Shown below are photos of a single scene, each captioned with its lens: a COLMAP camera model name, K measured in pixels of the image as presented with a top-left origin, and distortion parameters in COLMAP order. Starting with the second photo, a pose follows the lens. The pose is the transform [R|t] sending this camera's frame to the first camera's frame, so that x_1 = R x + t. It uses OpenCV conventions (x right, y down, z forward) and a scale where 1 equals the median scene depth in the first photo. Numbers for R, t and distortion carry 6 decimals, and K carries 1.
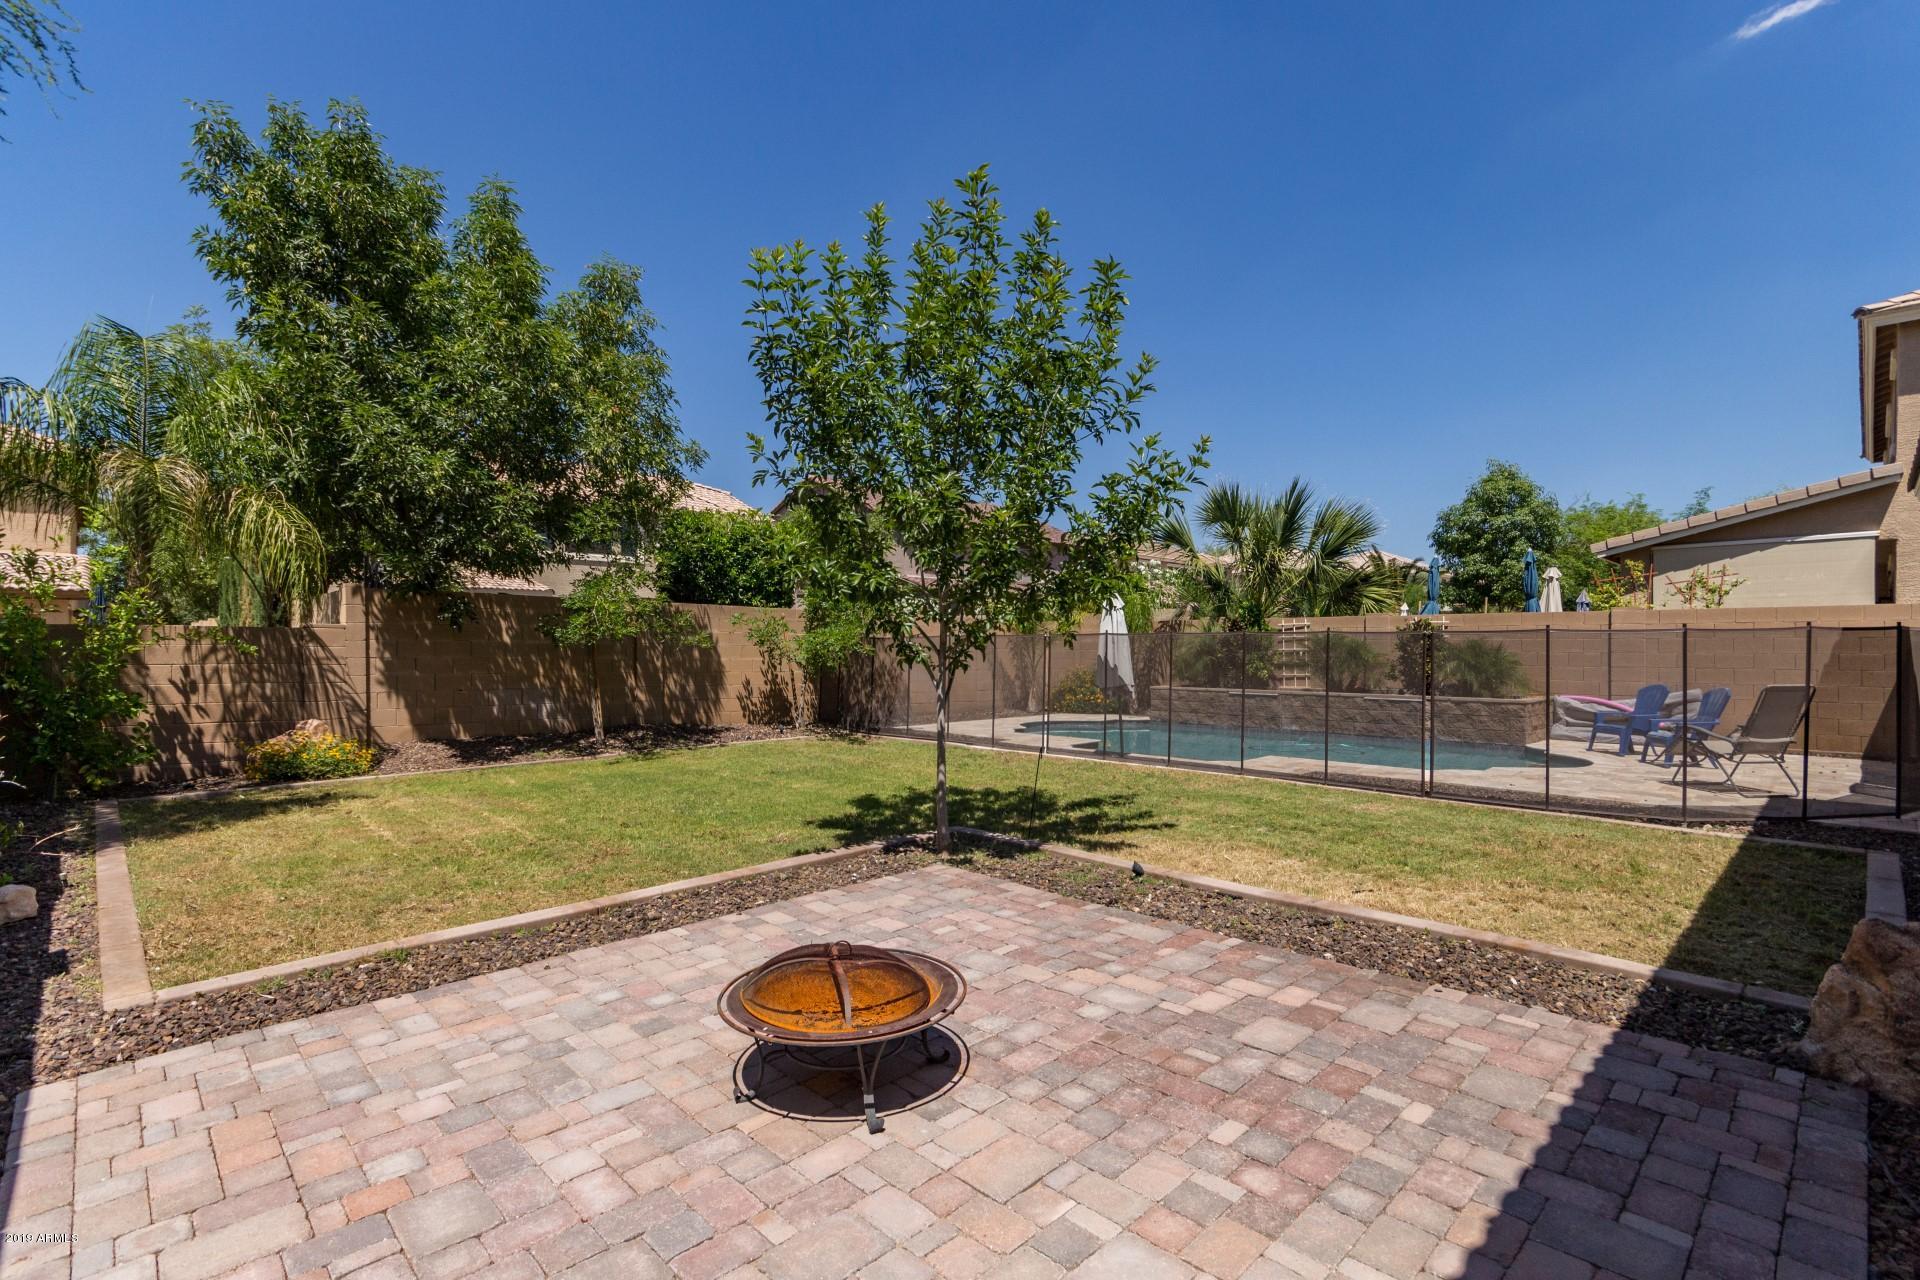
lens RADIAL K [[893.7, 0, 949.3], [0, 893.7, 661.1], [0, 0, 1]] dist [0.005834, 0.001315]
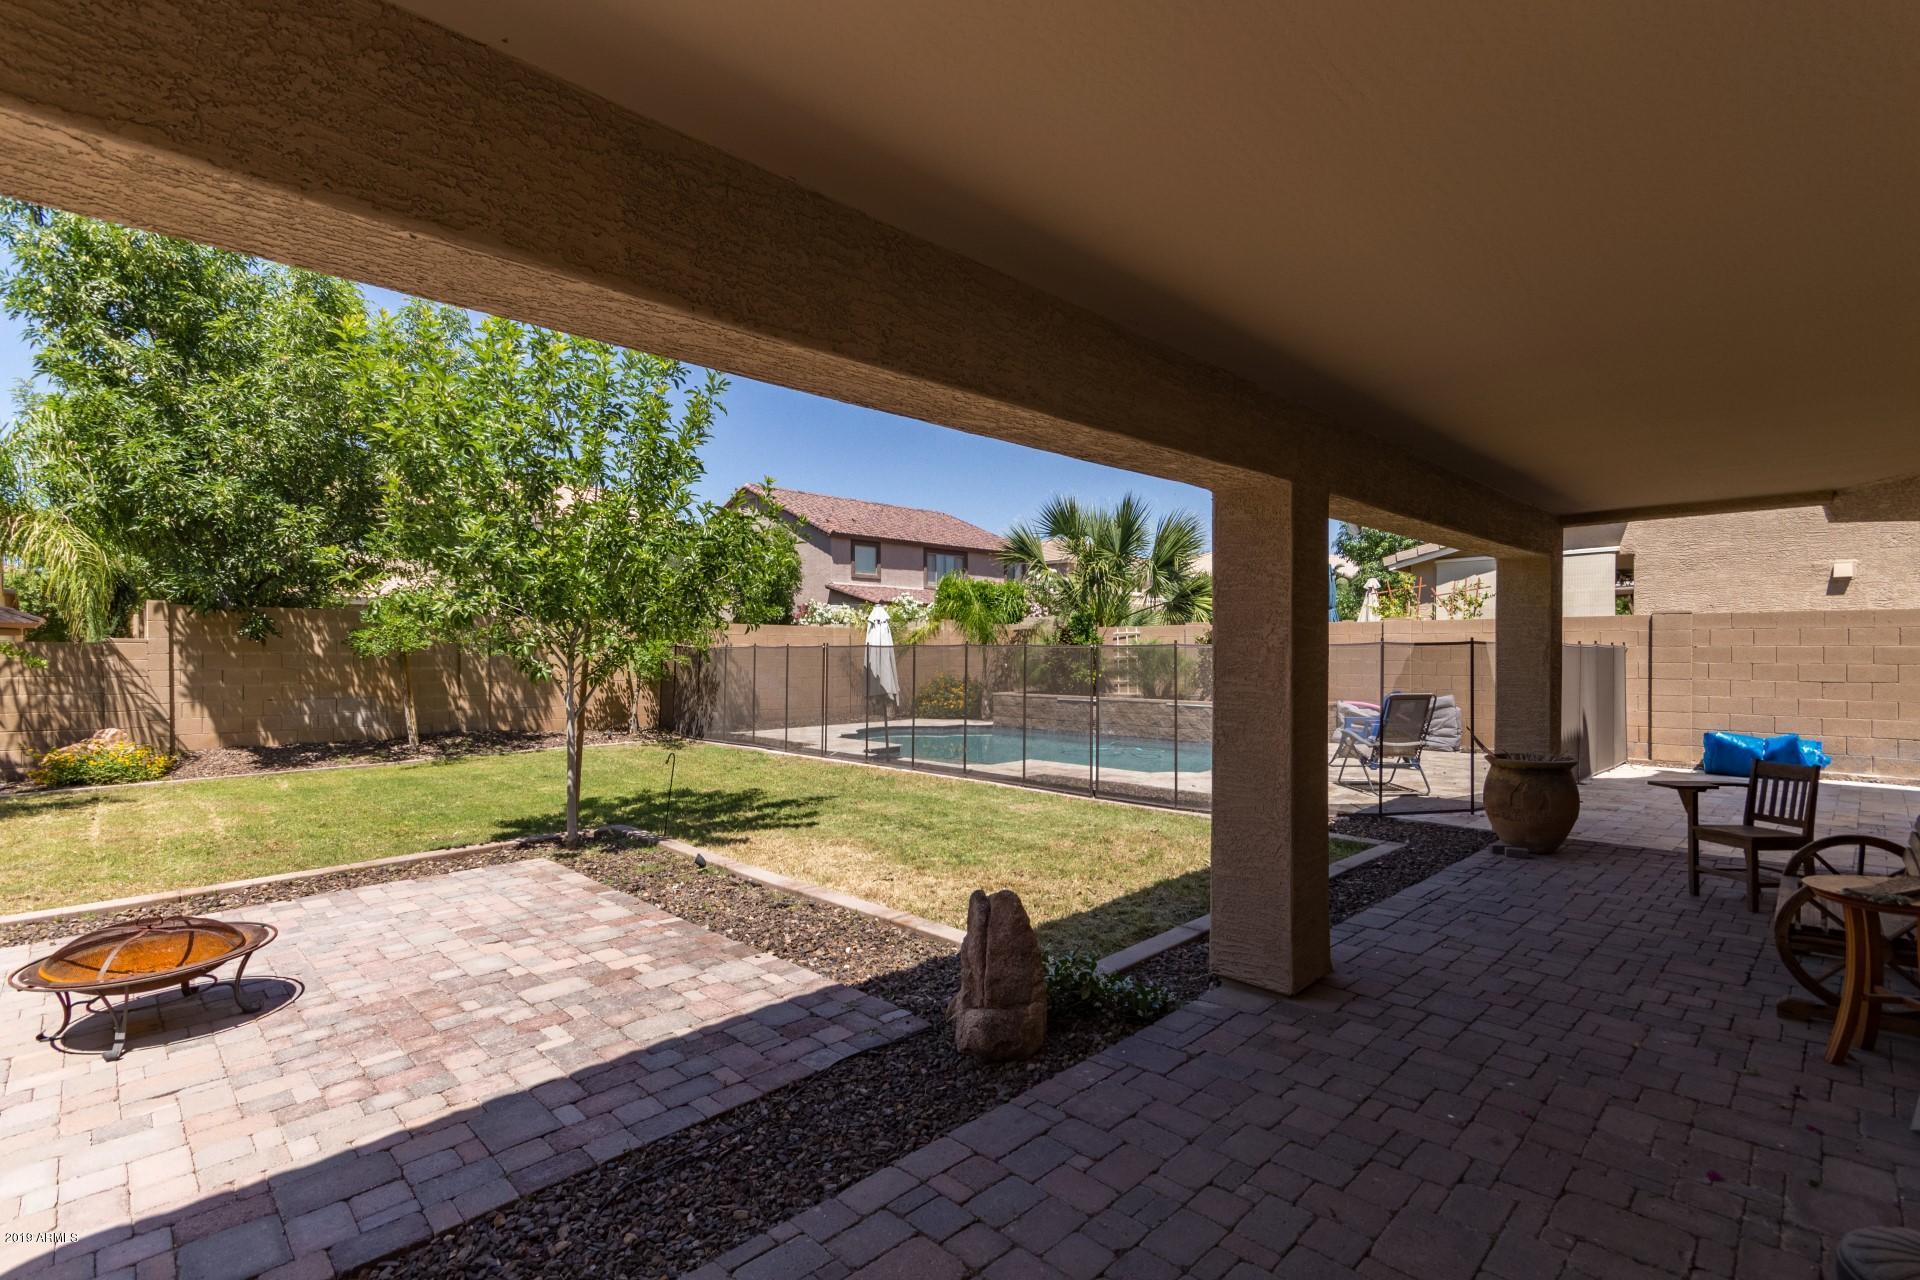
lens RADIAL K [[893.7, 0, 949.3], [0, 893.7, 661.1], [0, 0, 1]] dist [0.005834, 0.001315]
pose [[0.999996, -0.002785, 0.000398, 0.294301], [0.002786, 0.999991, -0.003262, -0.009087], [-0.000389, 0.003263, 0.999995, -0.074641]]
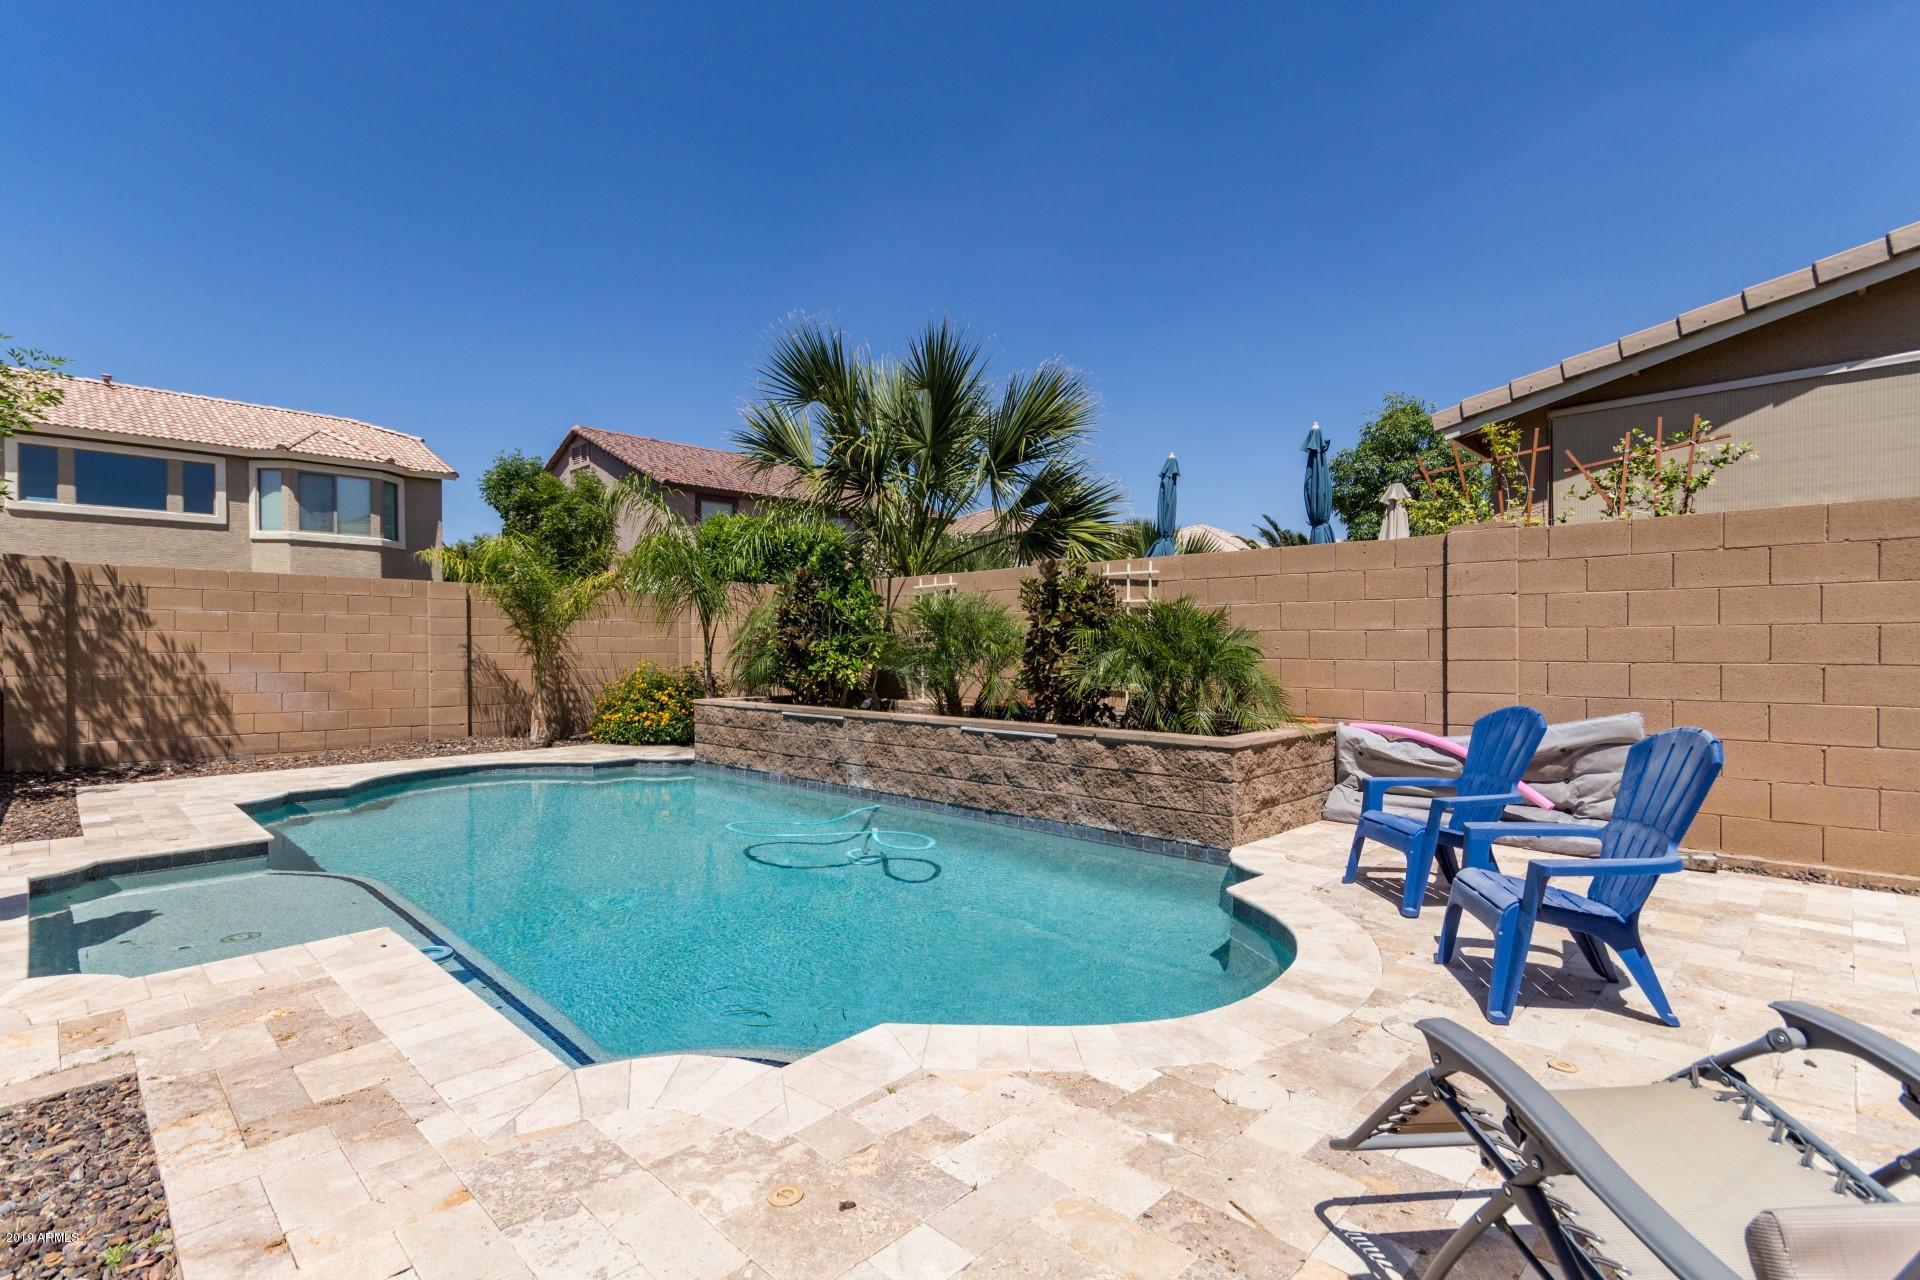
lens RADIAL K [[893.7, 0, 949.3], [0, 893.7, 661.1], [0, 0, 1]] dist [0.005834, 0.001315]
pose [[0.999825, -0.003604, 0.018375, 0.635285], [0.003568, 0.999992, 0.002011, 0.005999], [-0.018383, -0.001945, 0.999829, 0.737480]]
